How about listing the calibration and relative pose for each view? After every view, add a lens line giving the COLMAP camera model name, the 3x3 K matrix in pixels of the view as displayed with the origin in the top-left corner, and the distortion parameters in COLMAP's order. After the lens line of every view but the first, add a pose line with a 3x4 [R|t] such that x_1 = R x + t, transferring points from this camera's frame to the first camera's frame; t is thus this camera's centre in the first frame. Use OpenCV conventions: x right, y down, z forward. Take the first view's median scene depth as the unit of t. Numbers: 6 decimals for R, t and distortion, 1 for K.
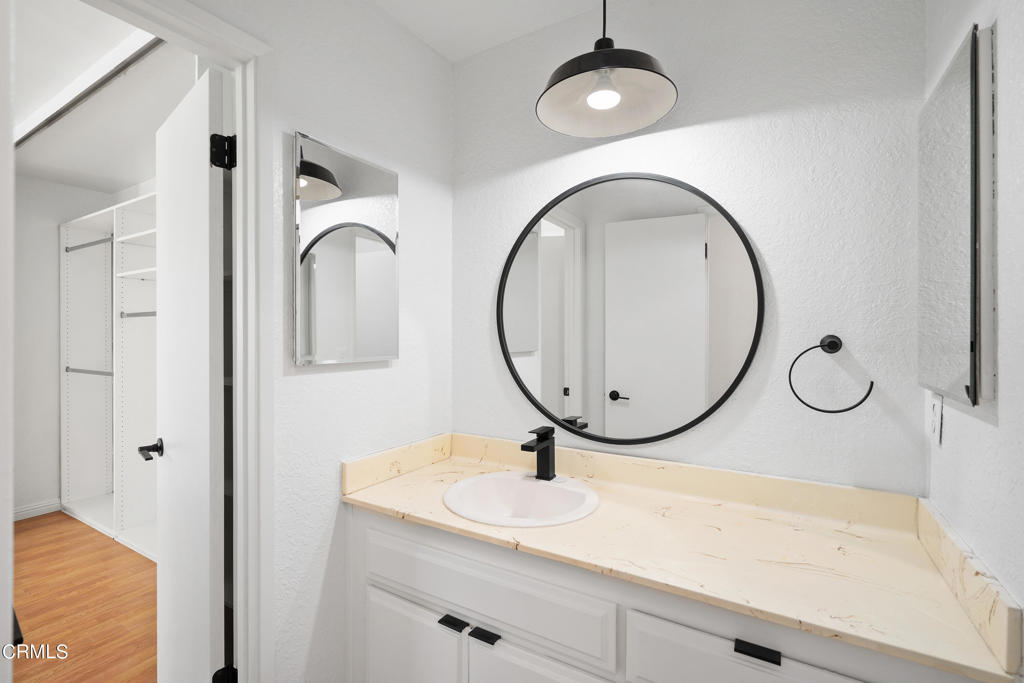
lens RADIAL K [[464.3, 0, 517.4], [0, 464.3, 338.4], [0, 0, 1]] dist [0.001146, -0.000542]
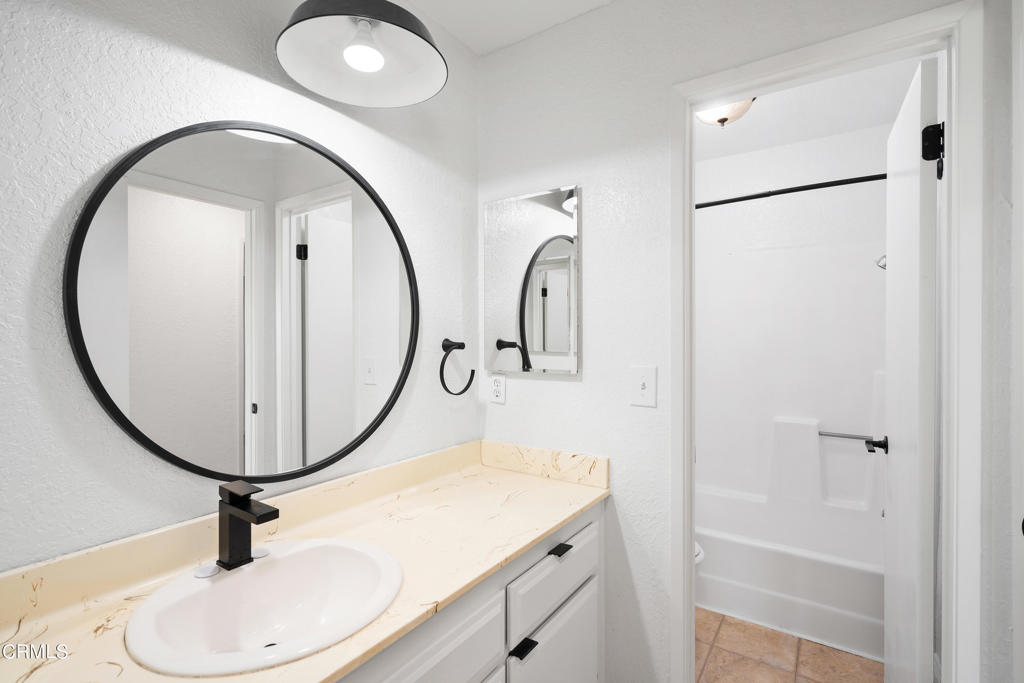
lens RADIAL K [[464.3, 0, 519.1], [0, 464.3, 343.7], [0, 0, 1]] dist [0.001146, -0.000542]
pose [[0.057816, -0.009075, 0.998286, -0.716106], [-0.002002, 0.999956, 0.009206, -0.007274], [-0.998325, -0.002531, 0.057795, 0.753654]]
